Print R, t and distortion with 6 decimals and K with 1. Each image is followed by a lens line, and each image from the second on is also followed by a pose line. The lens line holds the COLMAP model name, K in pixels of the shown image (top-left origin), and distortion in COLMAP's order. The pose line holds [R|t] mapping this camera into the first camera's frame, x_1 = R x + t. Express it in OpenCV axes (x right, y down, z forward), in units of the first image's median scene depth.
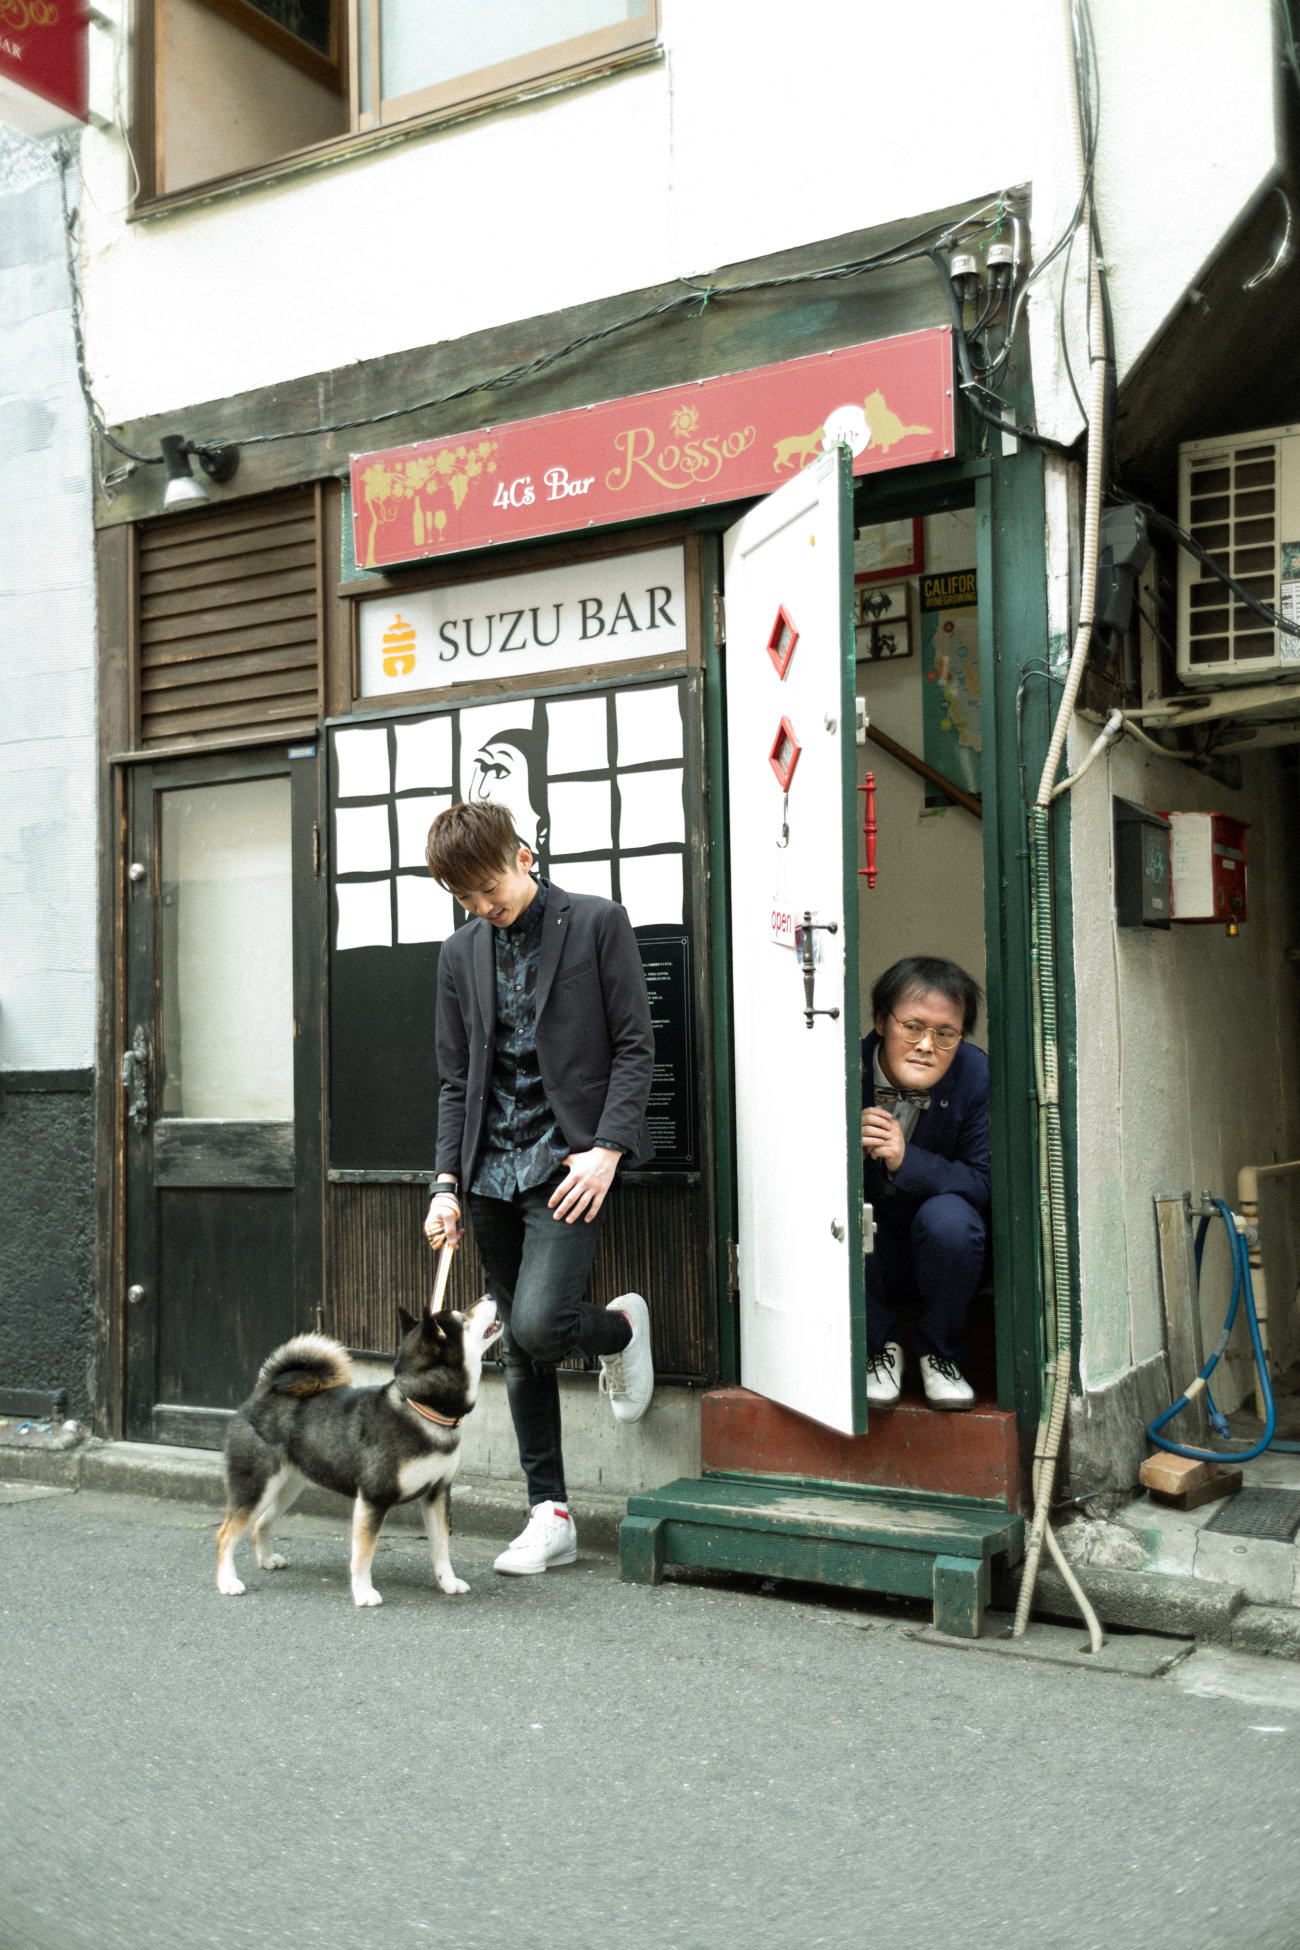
lens RADIAL K [[1910.8, 0, 650.0], [0, 1910.8, 975.0], [0, 0, 1]] dist [0.079857, -0.119160]
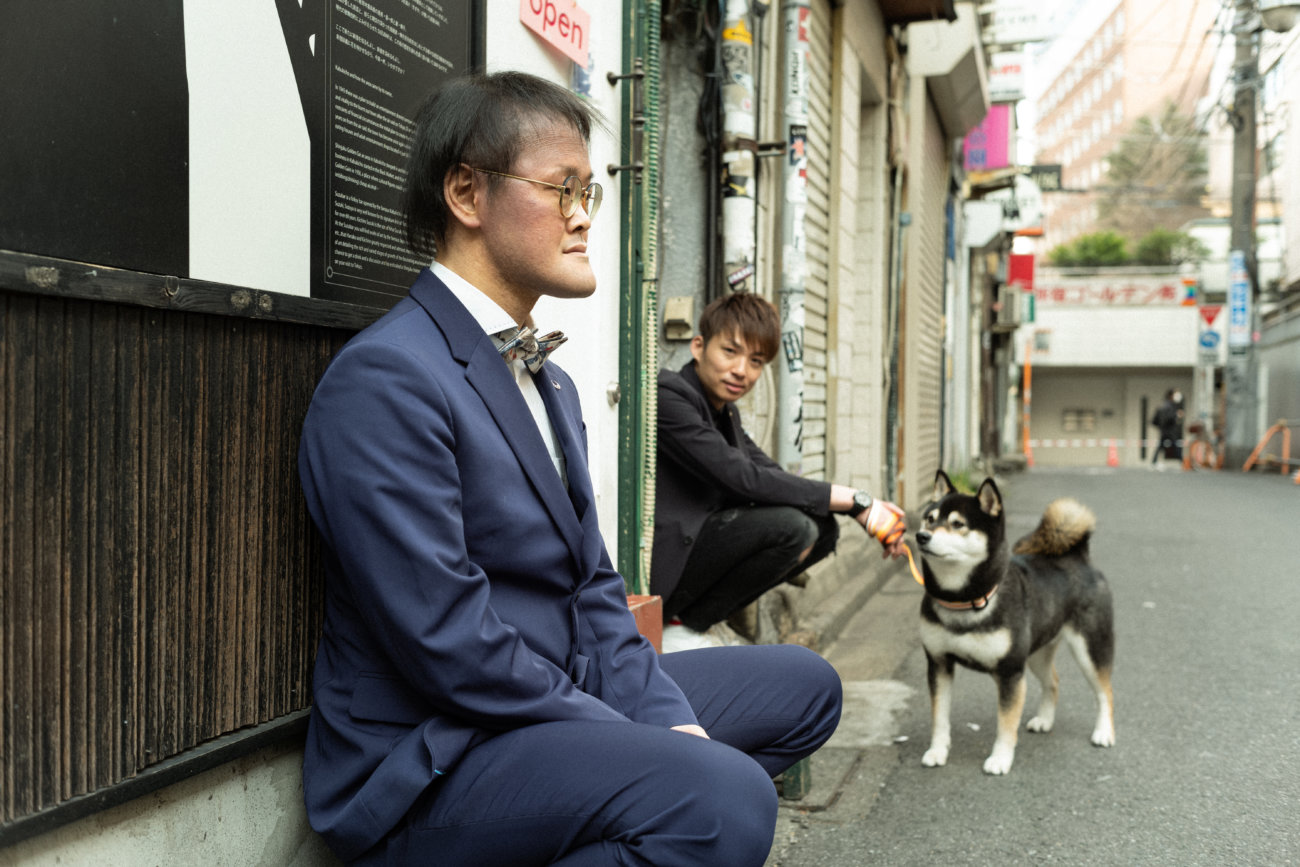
lens RADIAL K [[1283.4, 0, 642.5], [0, 1283.4, 429.6], [0, 0, 1]] dist [0.083263, -0.177390]
pose [[-0.222502, 0.000956, 0.974932, -0.387850], [-0.062715, 0.997914, -0.015291, 0.136969], [-0.972913, -0.064546, -0.221978, 1.009147]]
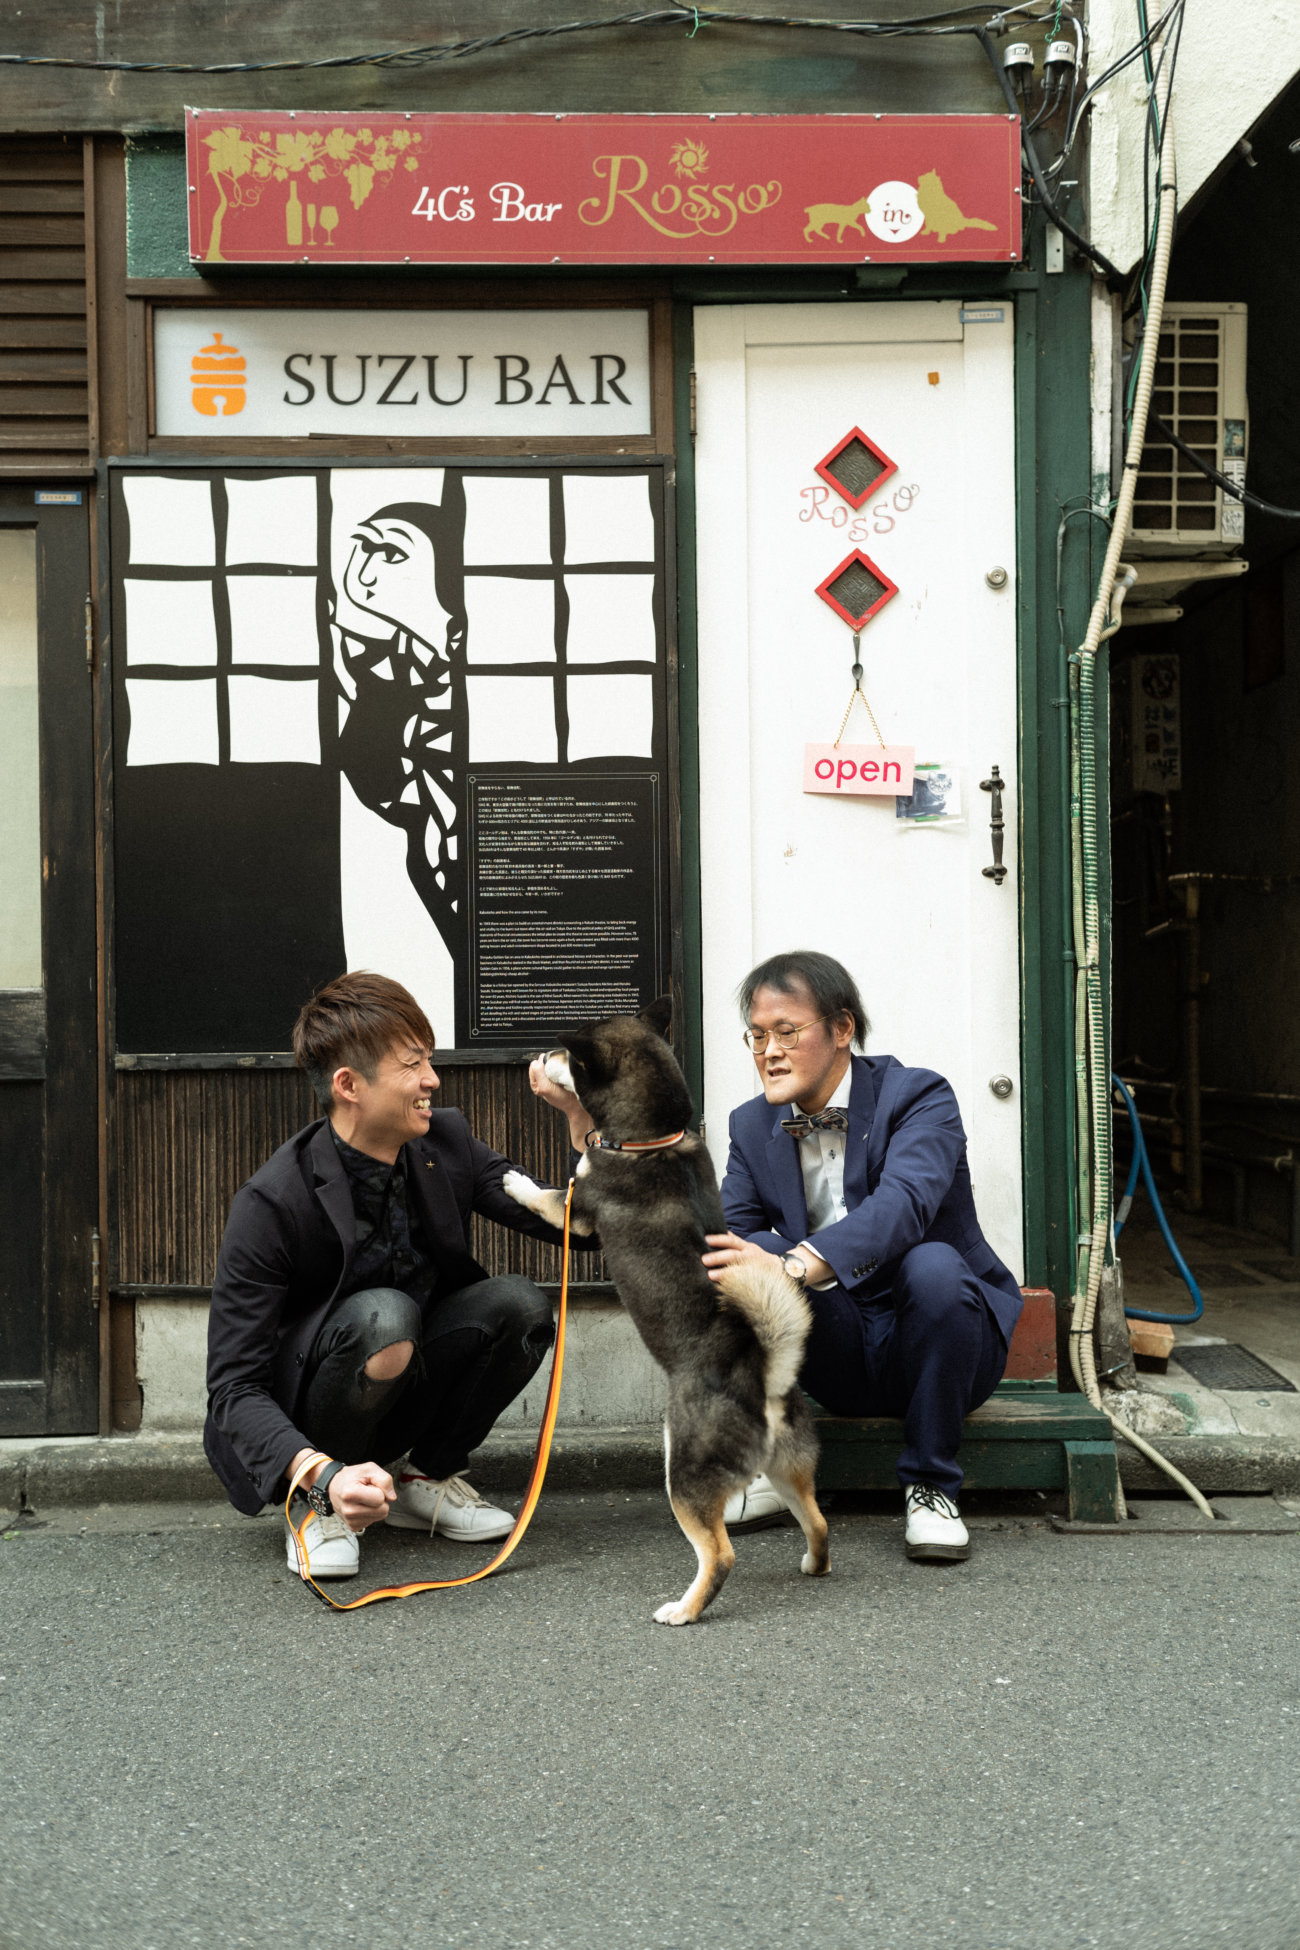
lens RADIAL K [[1907.4, 0, 655.7], [0, 1907.4, 976.0], [0, 0, 1]] dist [0.109453, -0.187757]
pose [[0.851725, 0.014412, 0.523792, -0.421555], [-0.032244, 0.999169, 0.024939, 0.048834], [-0.522997, -0.038130, 0.851481, 0.261414]]
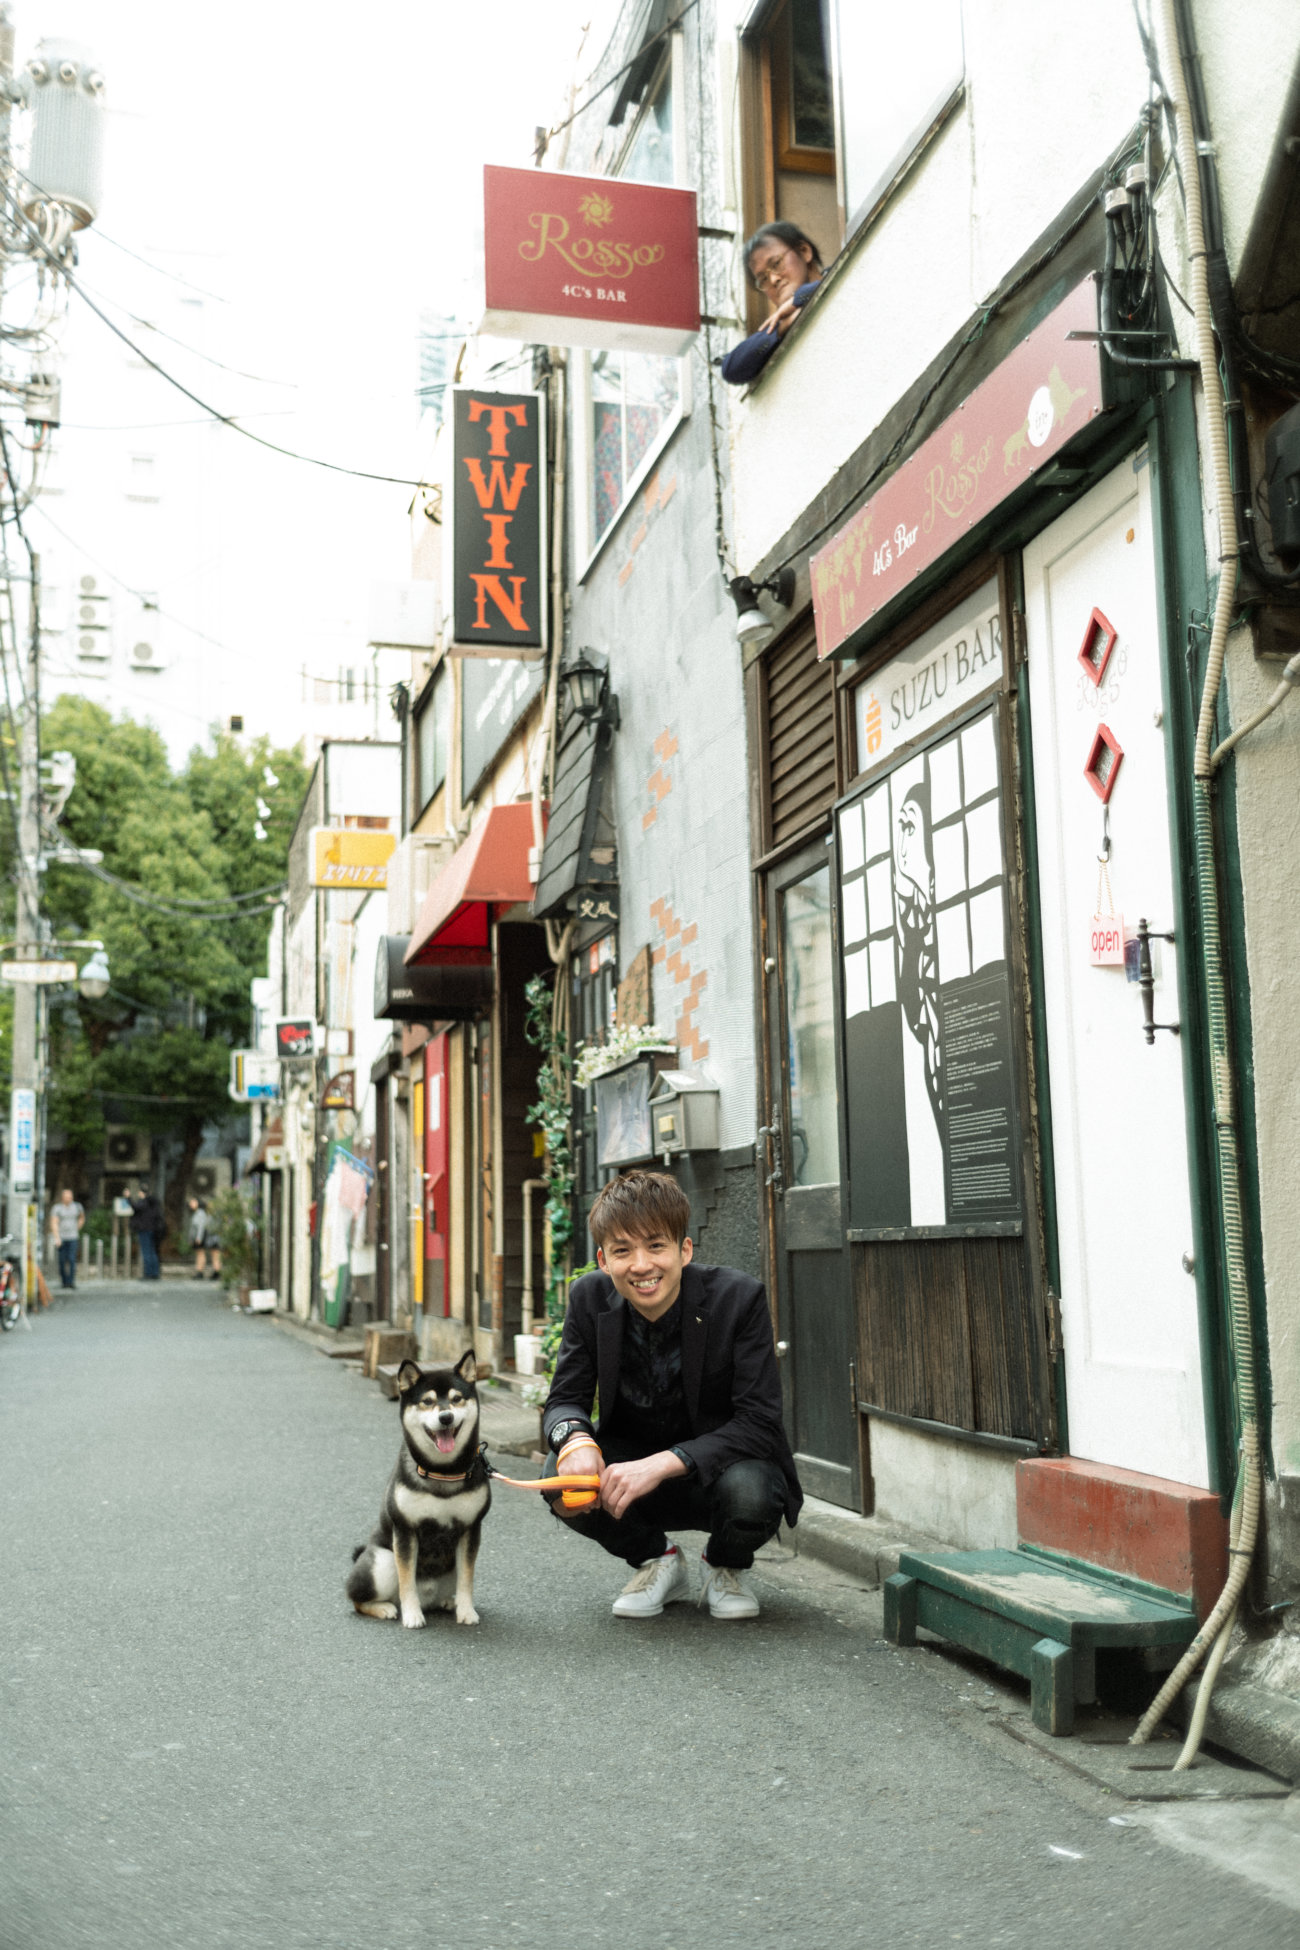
lens RADIAL K [[1946.8, 0, 650.0], [0, 1946.8, 975.0], [0, 0, 1]] dist [0.089808, -0.145021]
pose [[0.702946, -0.097944, -0.704467, 0.567217], [0.049913, 0.994824, -0.088509, 0.057397], [0.709489, 0.027055, 0.704197, 0.187324]]
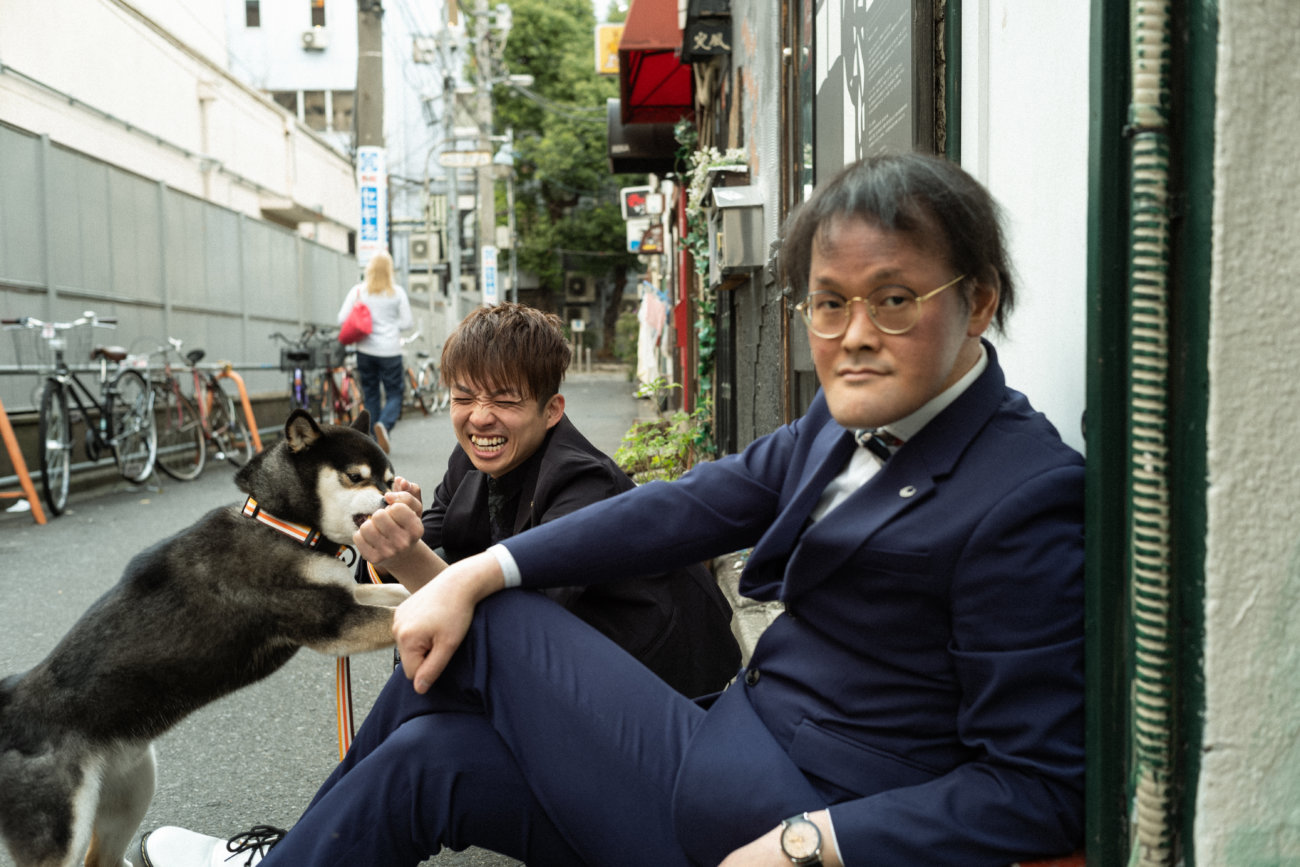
lens RADIAL K [[1283.4, 0, 642.5], [0, 1283.4, 429.6], [0, 0, 1]] dist [0.083263, -0.177390]
pose [[0.509955, 0.054996, -0.858441, 0.333518], [0.054665, 0.993865, 0.096145, 0.083960], [0.858462, -0.095956, 0.503820, 0.688831]]
